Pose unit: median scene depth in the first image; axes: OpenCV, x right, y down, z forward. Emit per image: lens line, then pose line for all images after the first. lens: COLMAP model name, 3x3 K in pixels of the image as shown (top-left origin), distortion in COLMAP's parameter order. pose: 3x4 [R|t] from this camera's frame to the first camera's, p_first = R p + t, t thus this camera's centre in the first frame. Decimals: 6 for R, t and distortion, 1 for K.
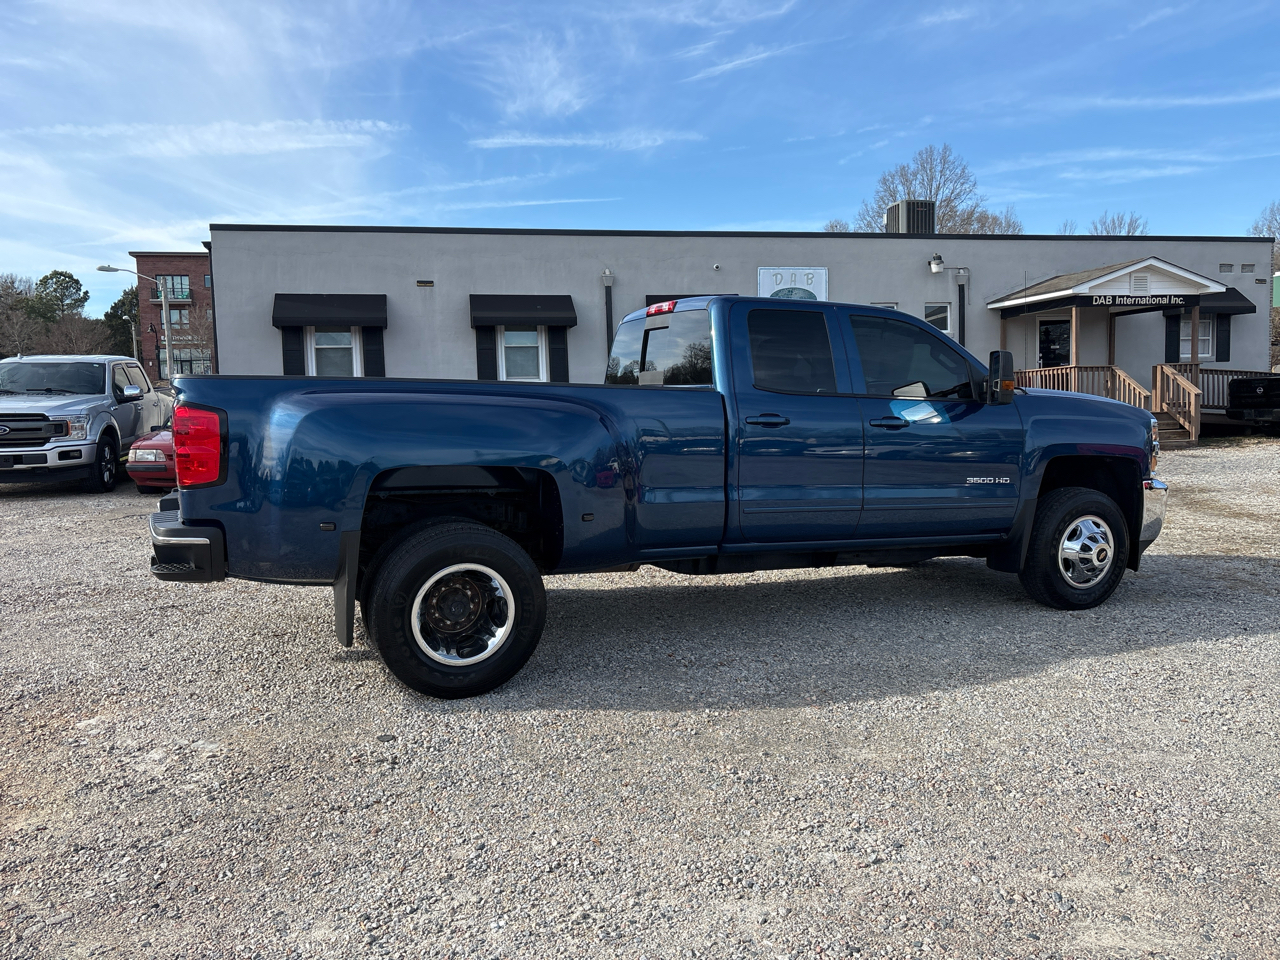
lens RADIAL K [[960.4, 0, 625.4], [0, 960.4, 481.5], [0, 0, 1]] dist [0.024989, -0.010139]
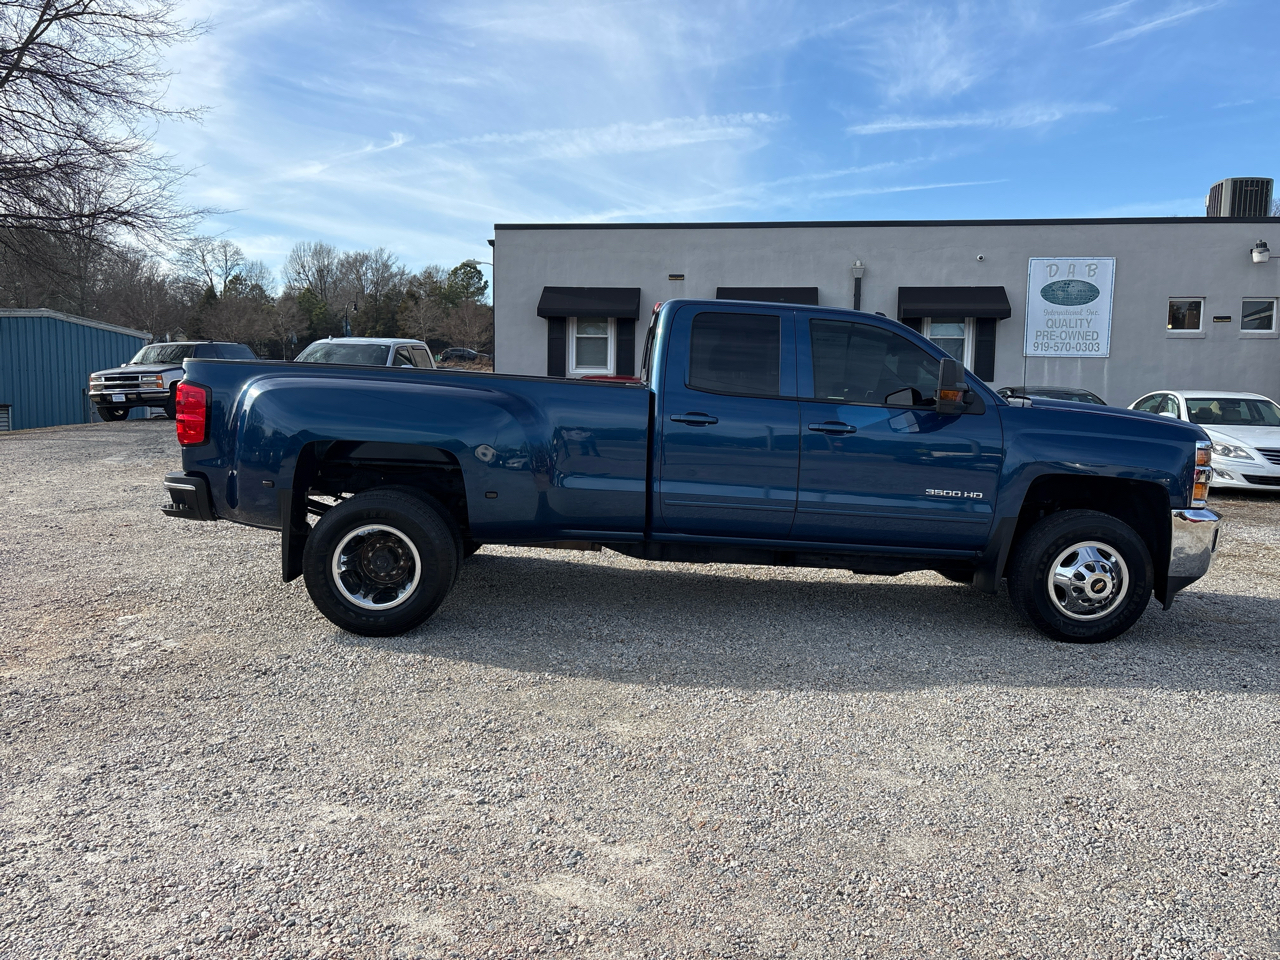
lens RADIAL K [[957.1, 0, 640.0], [0, 957.1, 480.0], [0, 0, 1]] dist [0.025376, -0.008198]
pose [[0.936787, 0.073356, -0.342124, 0.459140], [-0.069678, 0.997303, 0.023046, -0.016666], [0.342892, 0.002249, 0.939372, -0.006839]]
